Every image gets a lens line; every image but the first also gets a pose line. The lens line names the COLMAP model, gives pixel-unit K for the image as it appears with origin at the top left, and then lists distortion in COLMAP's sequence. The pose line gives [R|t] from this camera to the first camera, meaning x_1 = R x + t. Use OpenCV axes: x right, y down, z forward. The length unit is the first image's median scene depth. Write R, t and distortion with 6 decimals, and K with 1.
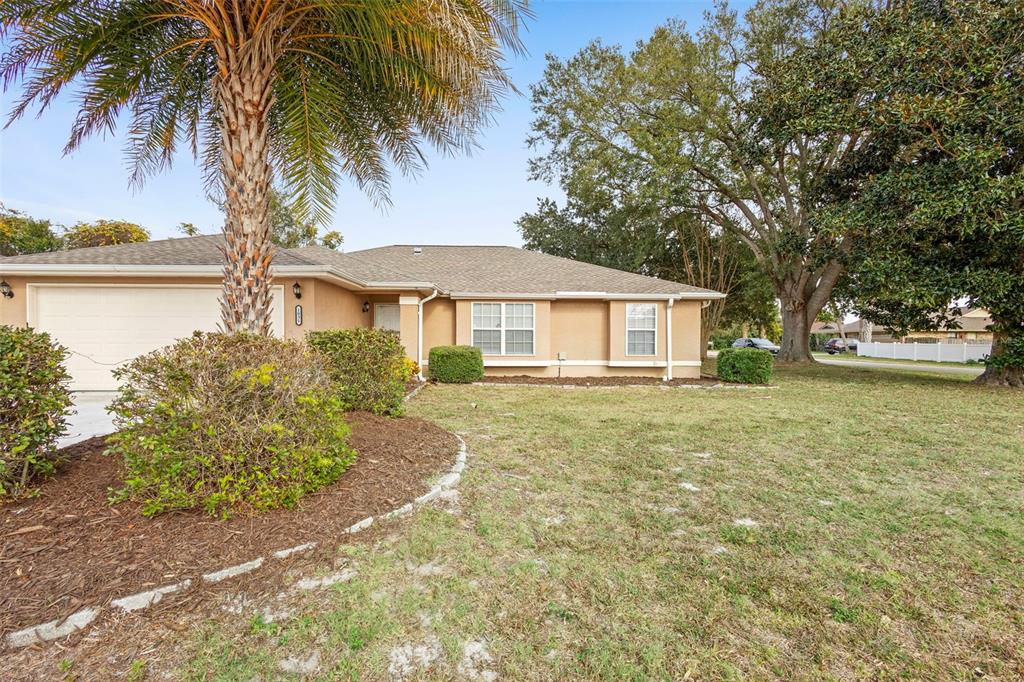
lens RADIAL K [[470.9, 0, 512.0], [0, 470.9, 341.0], [0, 0, 1]] dist [0.011394, -0.004755]
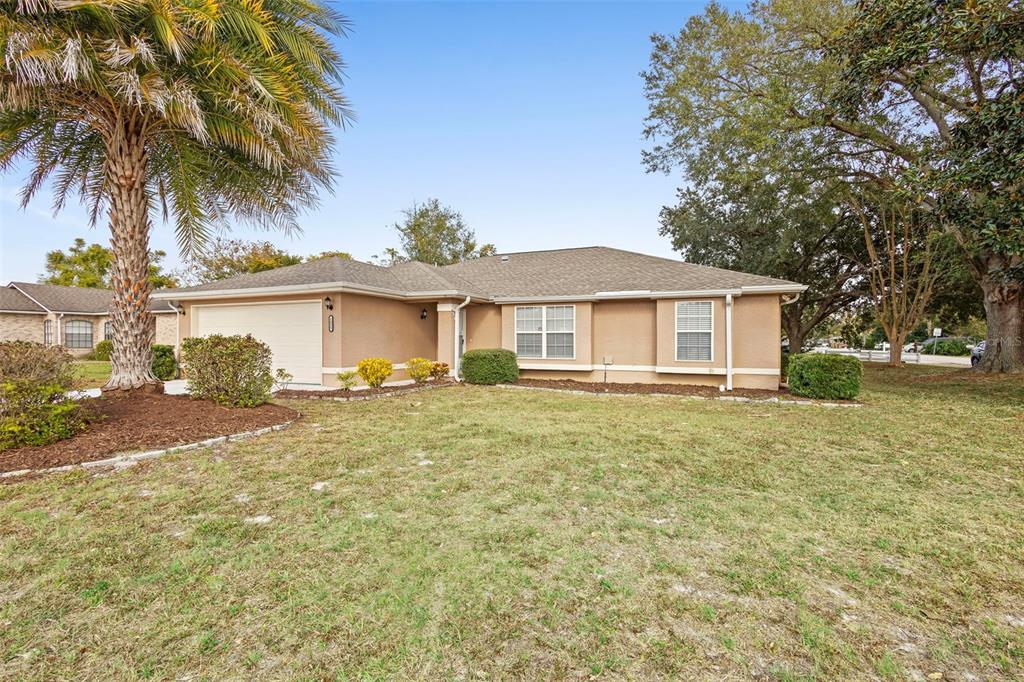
lens RADIAL K [[470.9, 0, 512.0], [0, 470.9, 341.0], [0, 0, 1]] dist [0.011394, -0.004755]
pose [[0.906520, -0.002295, -0.422156, 0.339875], [0.000149, 0.999987, -0.005116, -0.001975], [0.422162, 0.004575, 0.906509, 0.064910]]
